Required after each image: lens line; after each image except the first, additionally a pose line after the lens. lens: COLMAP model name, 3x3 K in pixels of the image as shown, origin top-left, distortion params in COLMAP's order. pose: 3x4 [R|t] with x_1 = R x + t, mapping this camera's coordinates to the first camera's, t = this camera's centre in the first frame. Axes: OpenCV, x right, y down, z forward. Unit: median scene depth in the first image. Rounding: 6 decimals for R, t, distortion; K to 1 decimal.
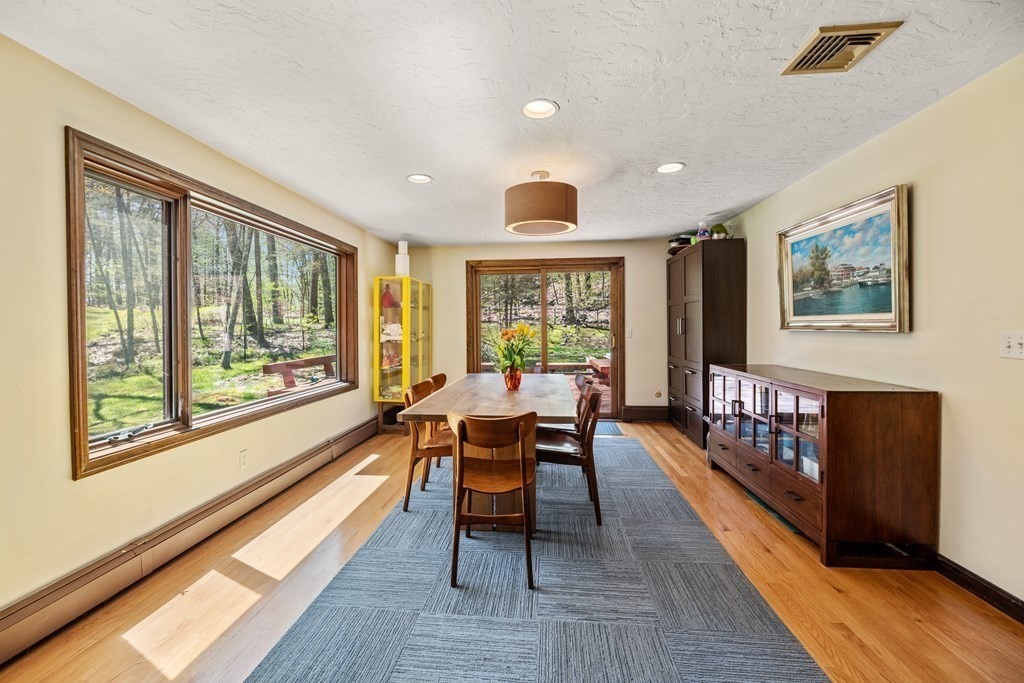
lens RADIAL K [[428.0, 0, 509.5], [0, 428.0, 334.4], [0, 0, 1]] dist [-0.001207, 0.000549]
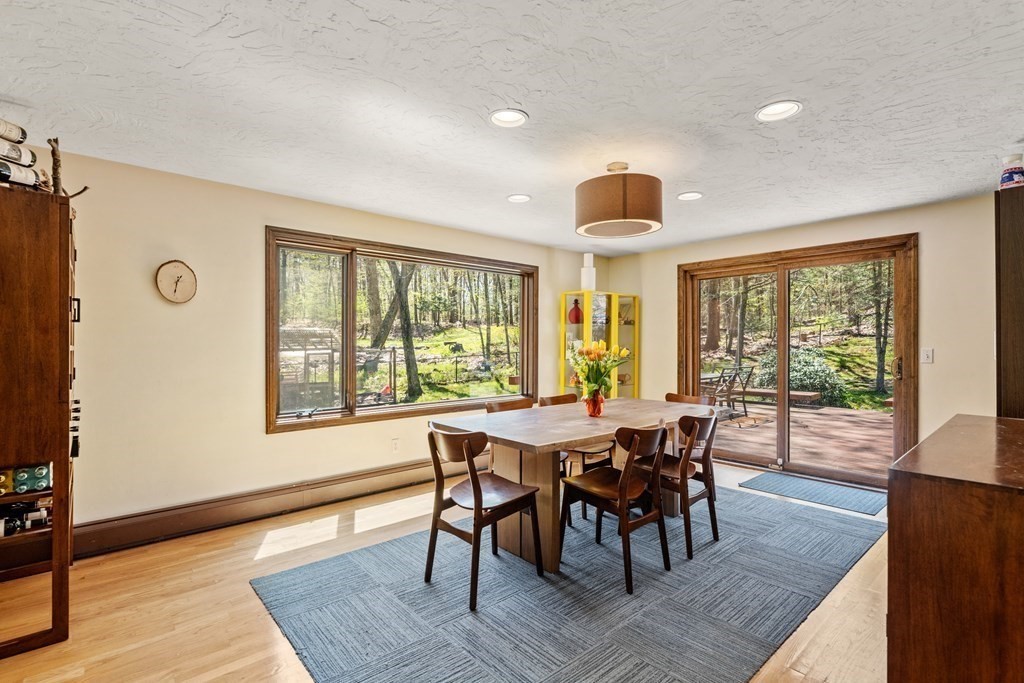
lens RADIAL K [[486.7, 0, 511.5], [0, 486.7, 345.5], [0, 0, 1]] dist [-0.004352, -0.000651]
pose [[0.725946, 0.009754, -0.687683, 0.640716], [-0.016829, 0.999852, -0.003584, -0.010858], [0.687546, 0.014174, 0.726002, 0.172516]]
